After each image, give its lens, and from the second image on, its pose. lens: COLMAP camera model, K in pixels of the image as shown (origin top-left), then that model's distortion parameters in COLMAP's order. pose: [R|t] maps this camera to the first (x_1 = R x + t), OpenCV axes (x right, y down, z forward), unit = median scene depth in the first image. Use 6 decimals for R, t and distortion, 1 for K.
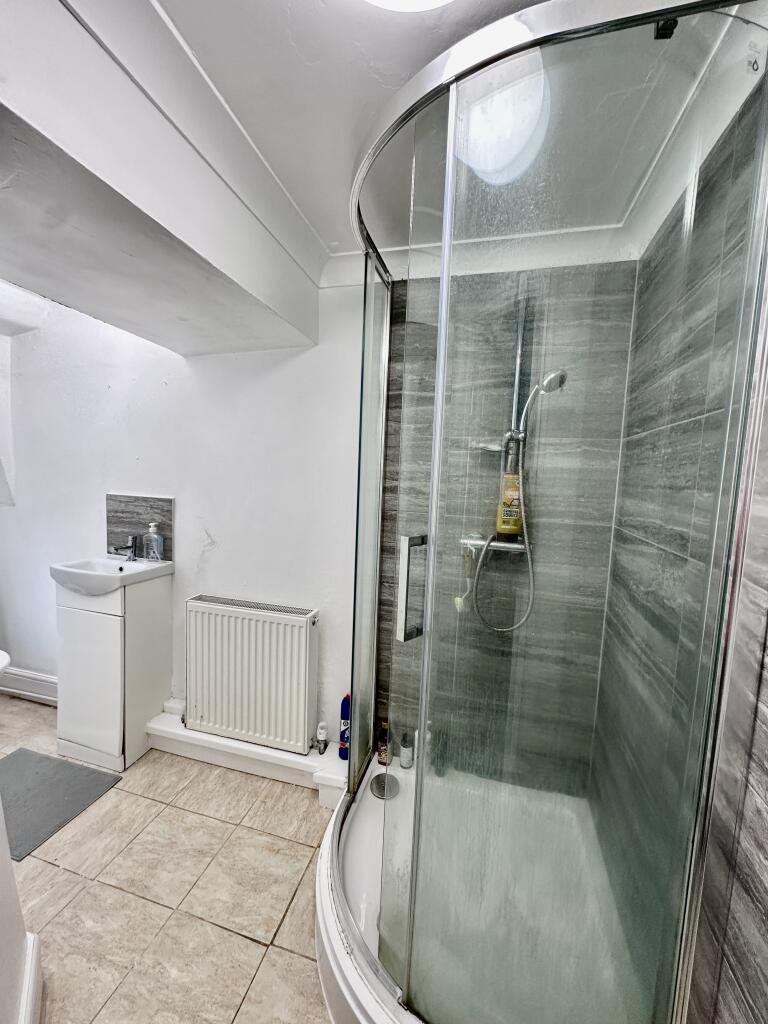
lens RADIAL K [[411.4, 0, 384.0], [0, 411.4, 512.0], [0, 0, 1]] dist [-0.002532, 0.000523]
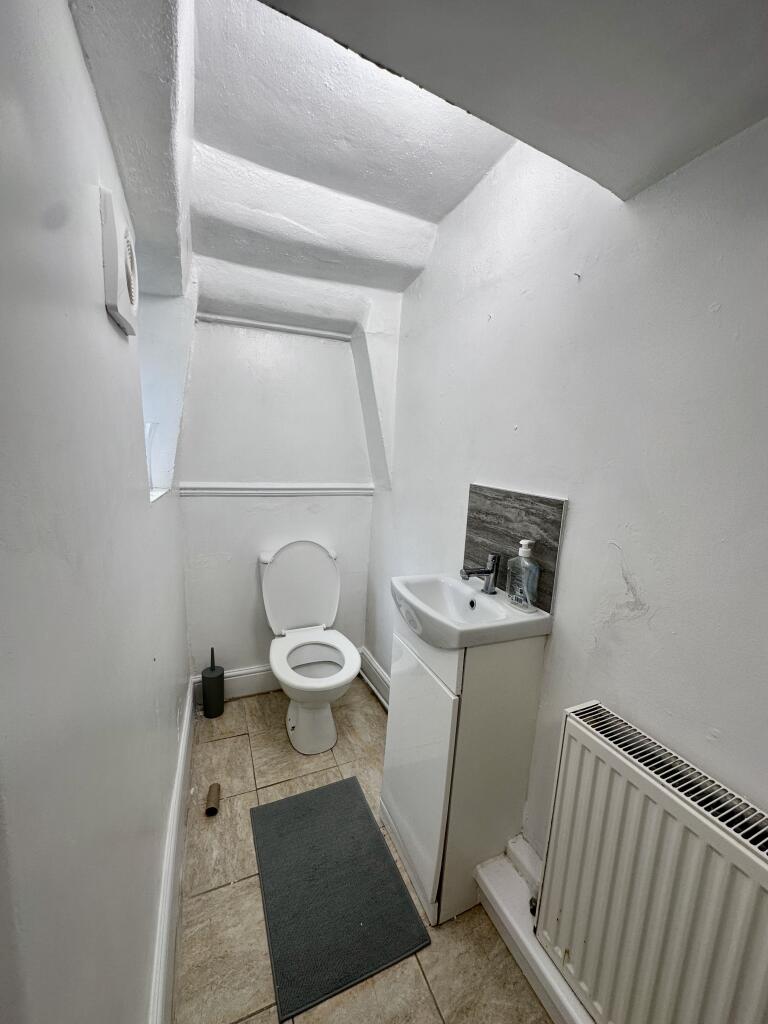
lens RADIAL K [[411.4, 0, 384.0], [0, 411.4, 512.0], [0, 0, 1]] dist [-0.002532, 0.000523]
pose [[0.634277, 0.110026, -0.765236, -0.251928], [-0.093763, 0.993462, 0.065124, -0.030084], [0.767399, 0.030444, 0.640447, 0.476787]]
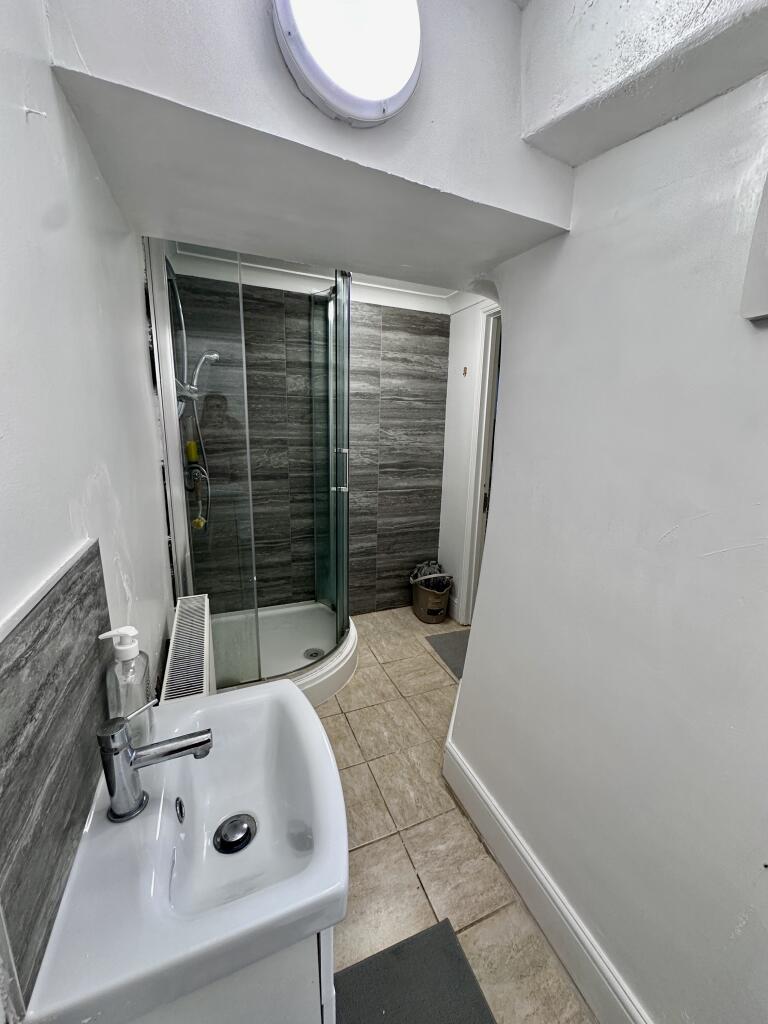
lens RADIAL K [[411.4, 0, 384.0], [0, 411.4, 512.0], [0, 0, 1]] dist [-0.002532, 0.000523]
pose [[-0.606101, -0.222895, 0.763518, -0.894073], [0.028451, 0.953242, 0.300867, -0.144566], [-0.794879, 0.204079, -0.571419, 1.000445]]
